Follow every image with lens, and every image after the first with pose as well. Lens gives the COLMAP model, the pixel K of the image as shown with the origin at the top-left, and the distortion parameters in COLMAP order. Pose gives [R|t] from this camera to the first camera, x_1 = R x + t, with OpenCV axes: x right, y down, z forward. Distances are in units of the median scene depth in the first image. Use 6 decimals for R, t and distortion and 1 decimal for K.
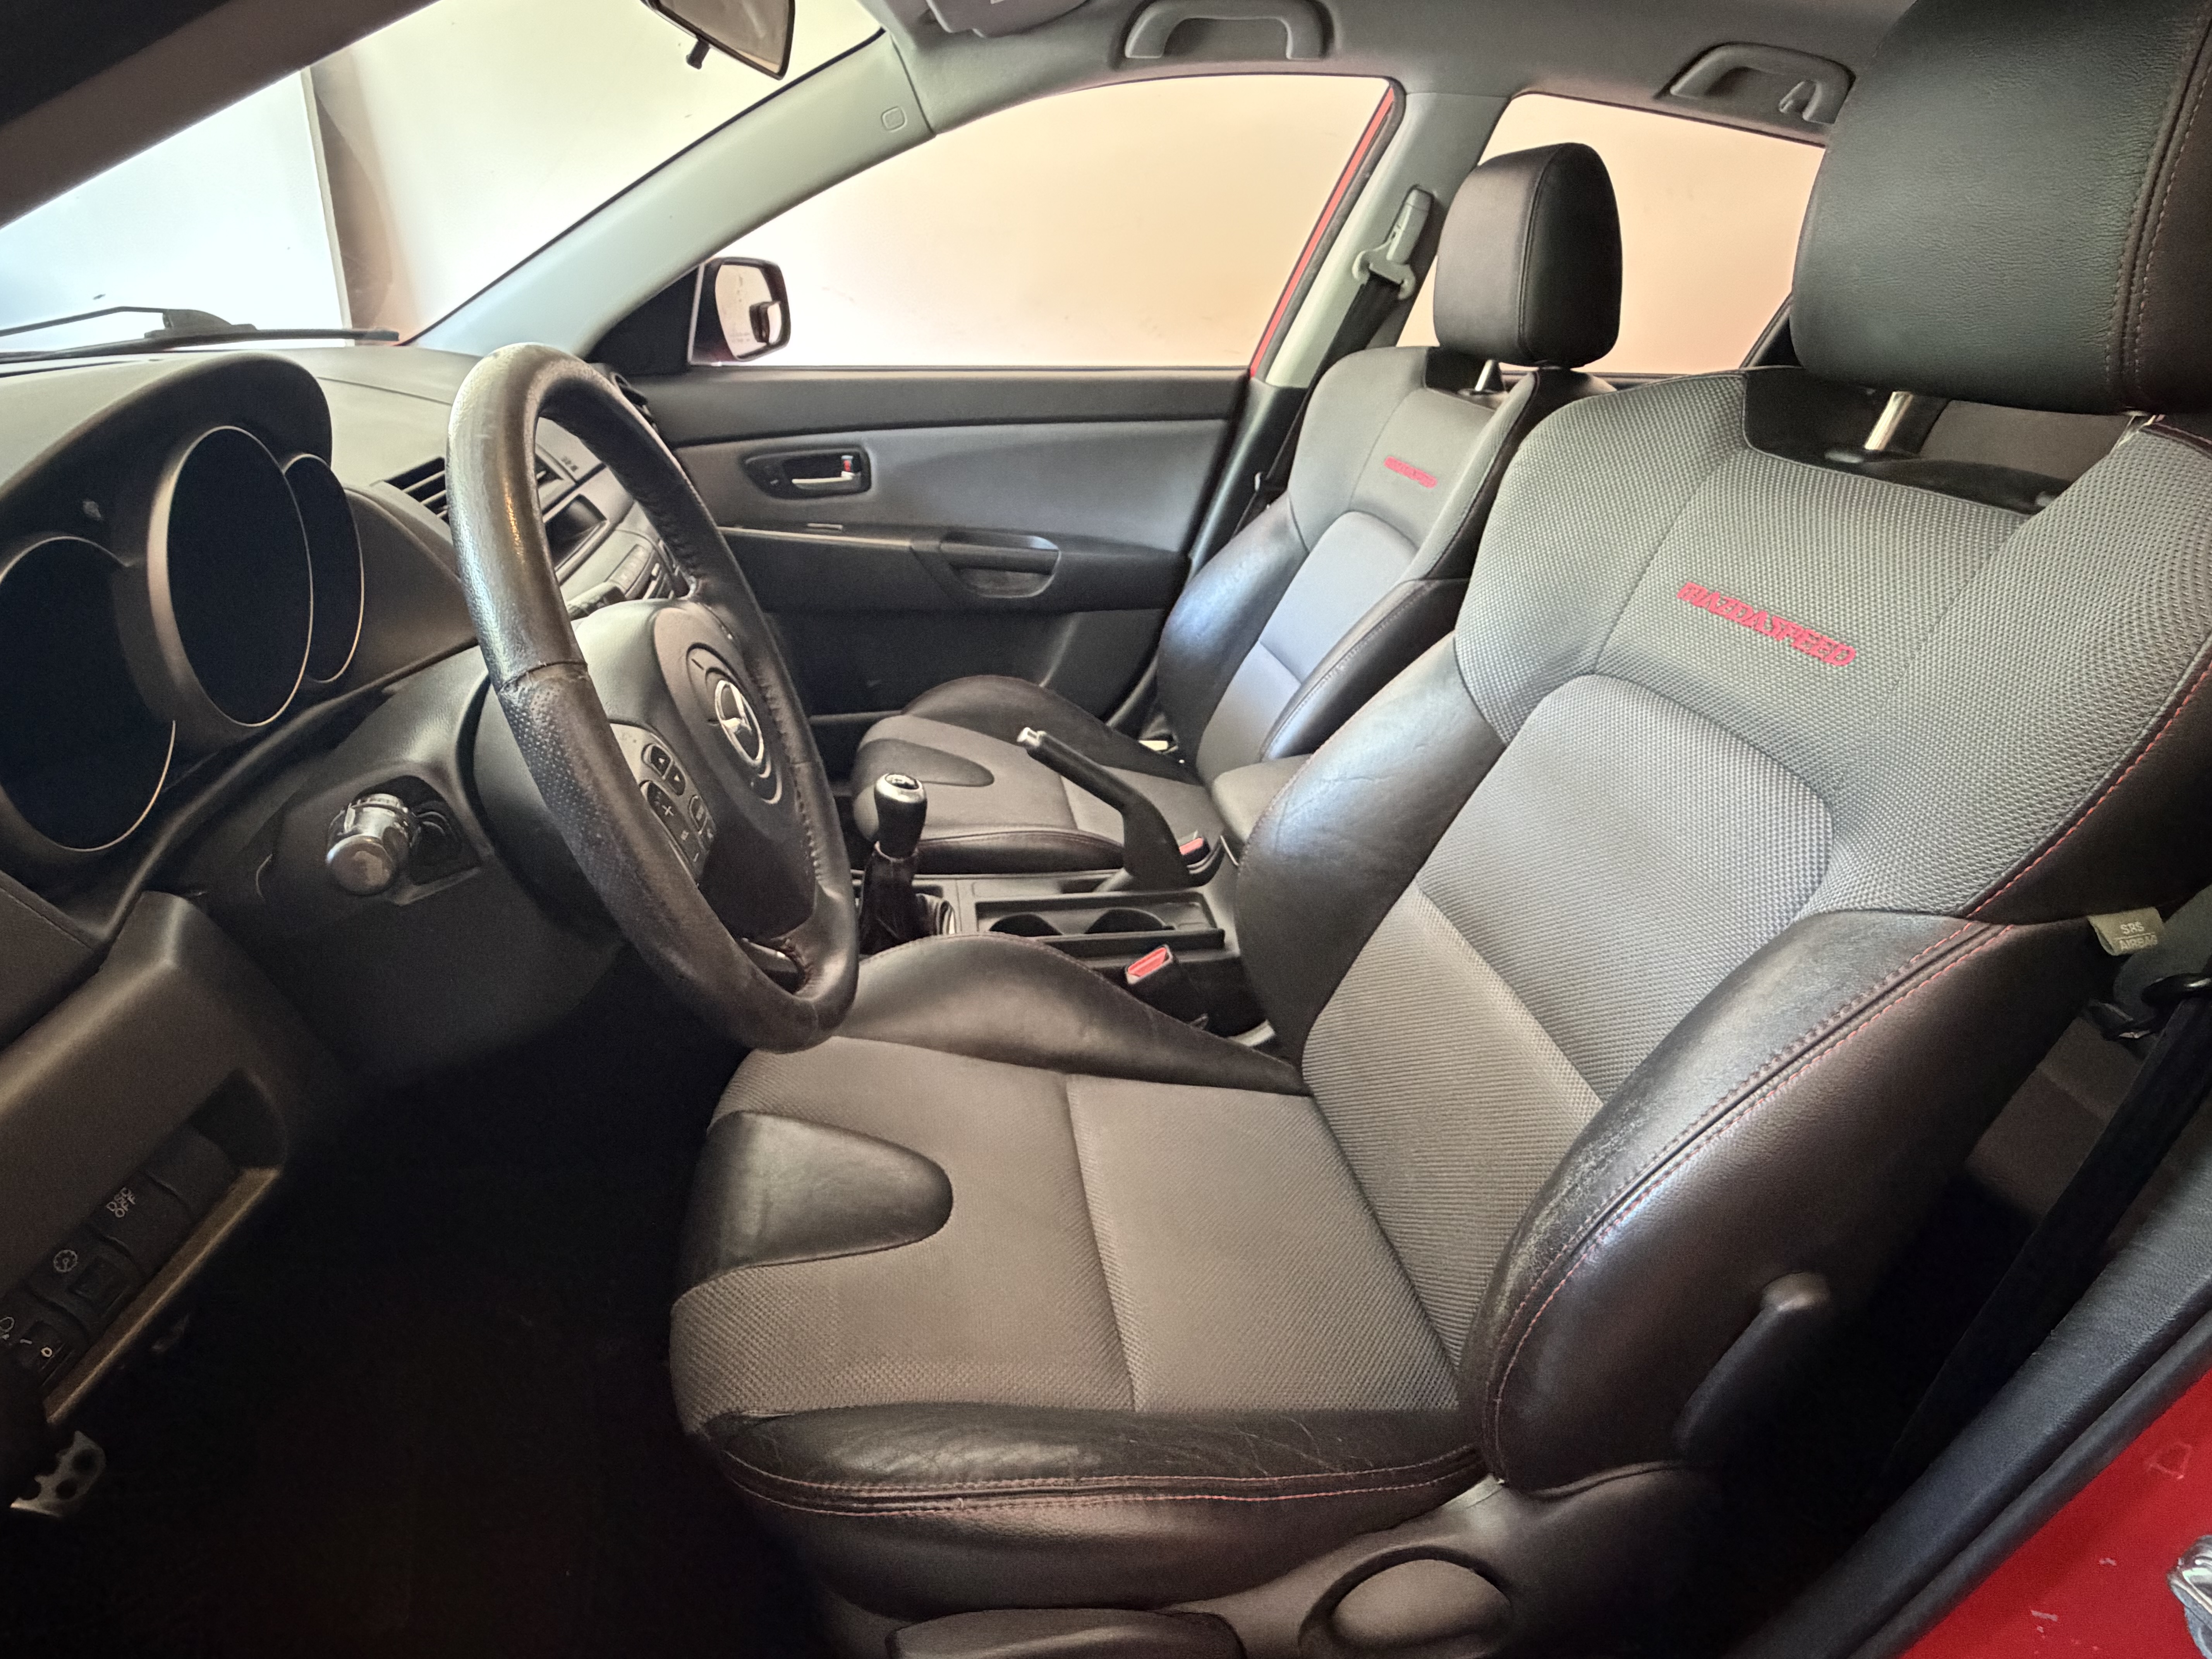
lens RADIAL K [[1094.5, 0, 1106.0], [0, 1094.5, 829.5], [0, 0, 1]] dist [0.000183, 0.000360]
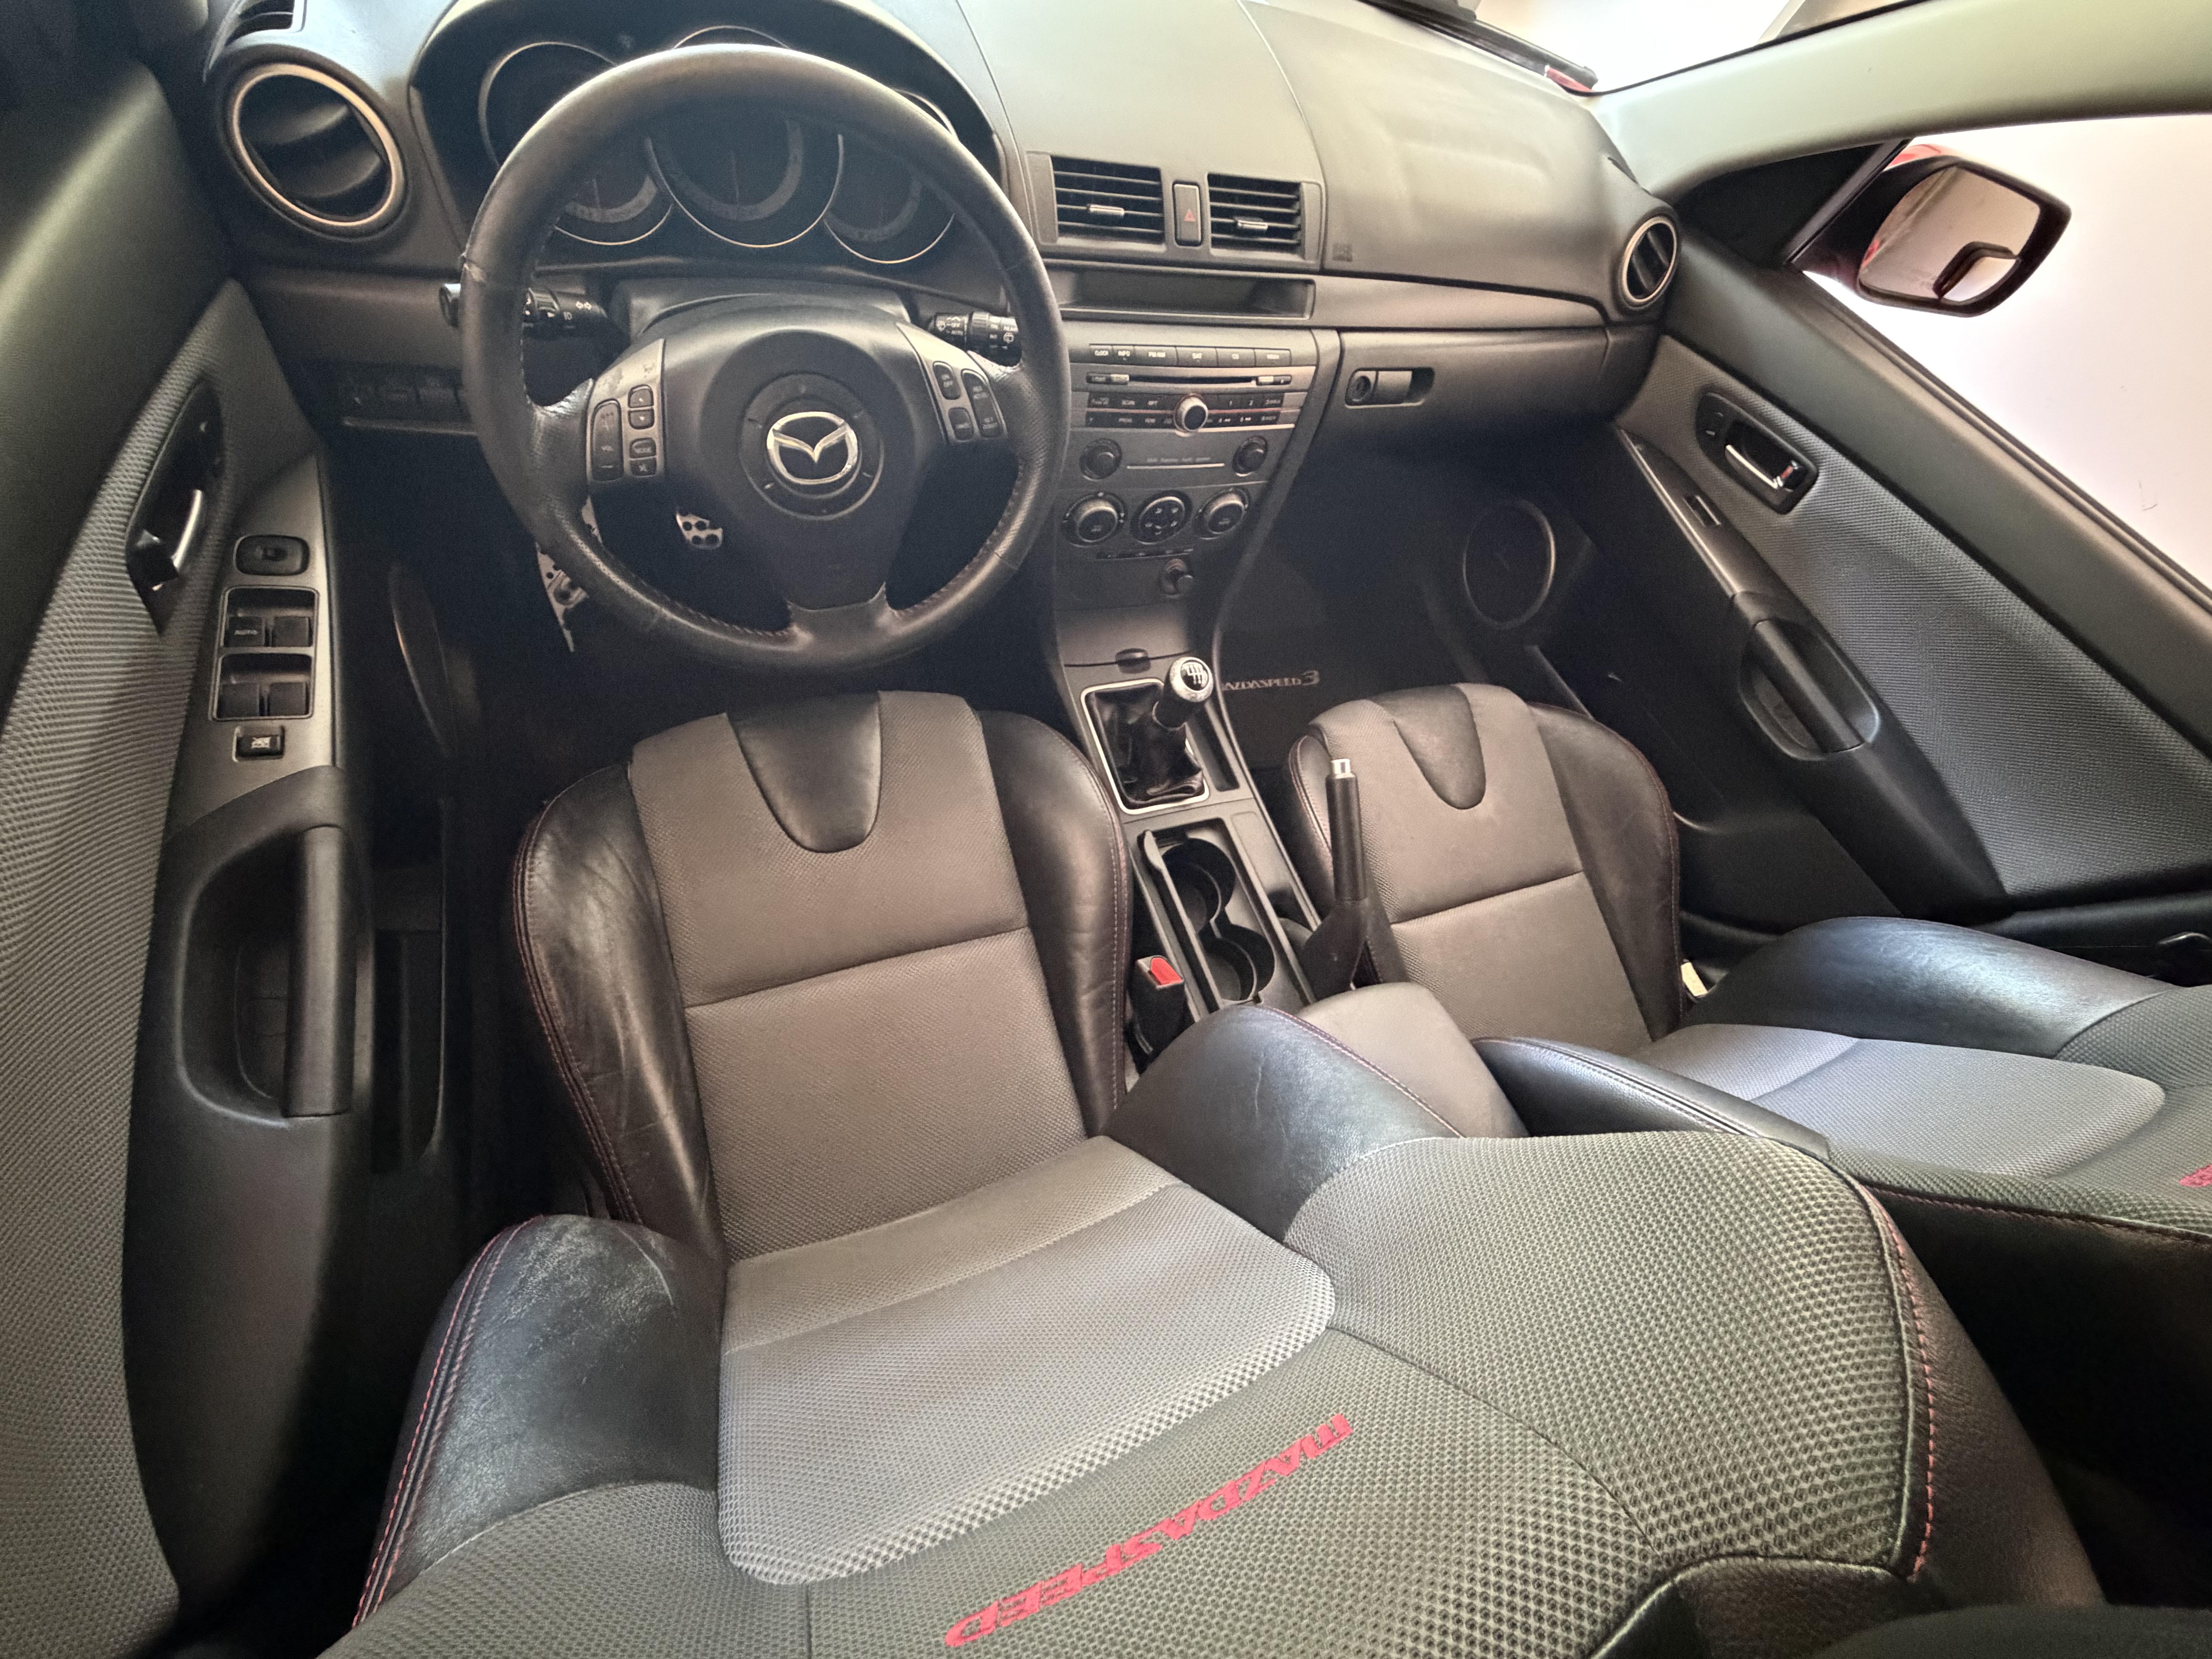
lens RADIAL K [[894.1, 0, 1106.0], [0, 894.1, 829.5], [0, 0, 1]] dist [-0.001443, -0.000235]
pose [[0.191681, 0.830905, -0.522355, 0.229998], [-0.645440, 0.507664, 0.570688, -0.250420], [0.739368, 0.227759, 0.633609, 0.270378]]
